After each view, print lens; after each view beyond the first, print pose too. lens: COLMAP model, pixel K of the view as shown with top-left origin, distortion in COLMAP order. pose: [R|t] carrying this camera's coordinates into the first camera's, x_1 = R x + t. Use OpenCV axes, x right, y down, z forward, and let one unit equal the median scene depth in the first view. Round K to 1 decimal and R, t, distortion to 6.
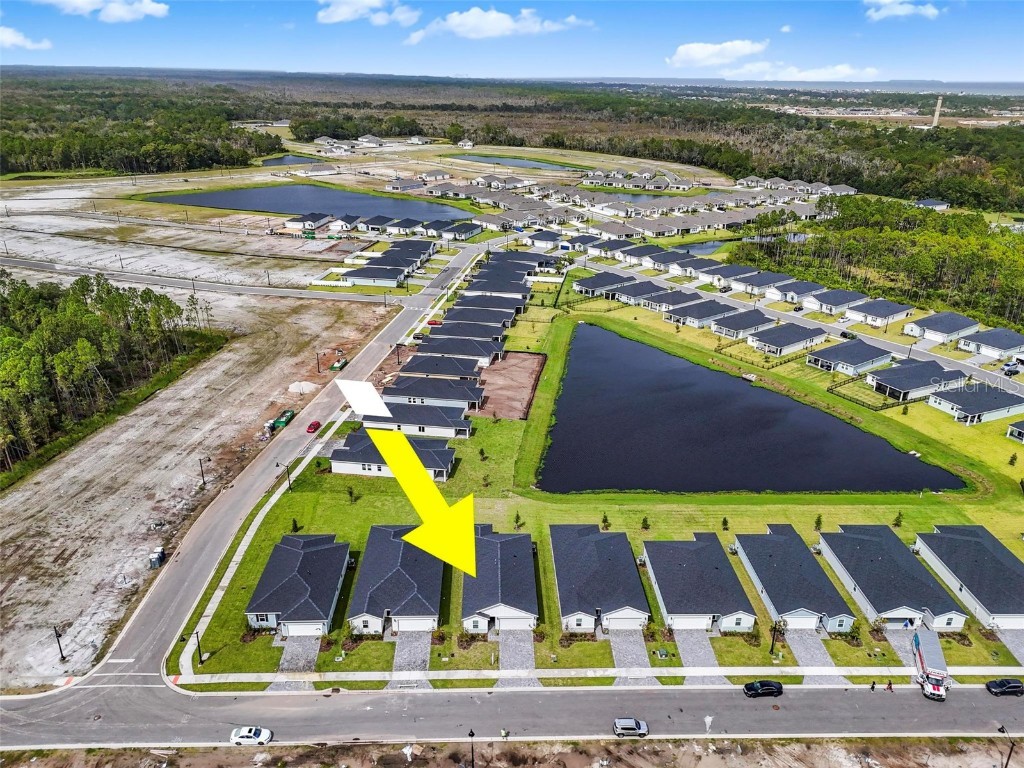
lens RADIAL K [[751.0, 0, 512.0], [0, 751.0, 384.0], [0, 0, 1]] dist [0.083257, -0.093383]
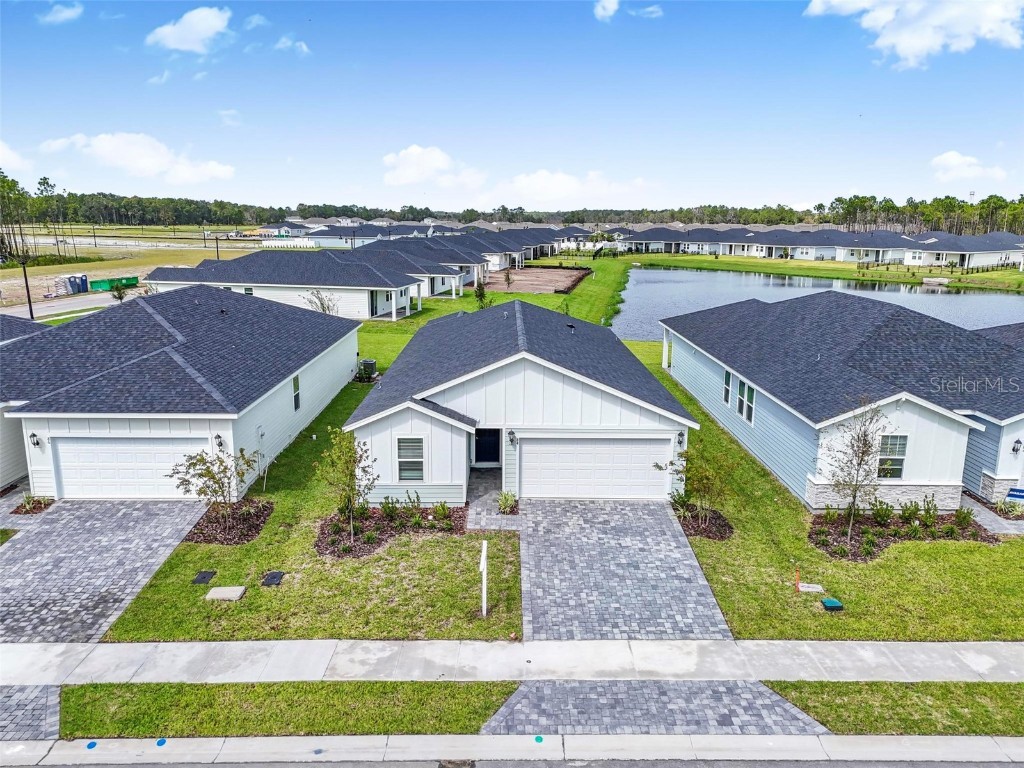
lens RADIAL K [[751.0, 0, 512.0], [0, 751.0, 384.0], [0, 0, 1]] dist [0.083257, -0.093383]
pose [[0.999766, -0.001577, -0.021583, -0.014352], [-0.002184, 0.984900, -0.173110, 0.333193], [0.021530, 0.173117, 0.984666, 0.784845]]
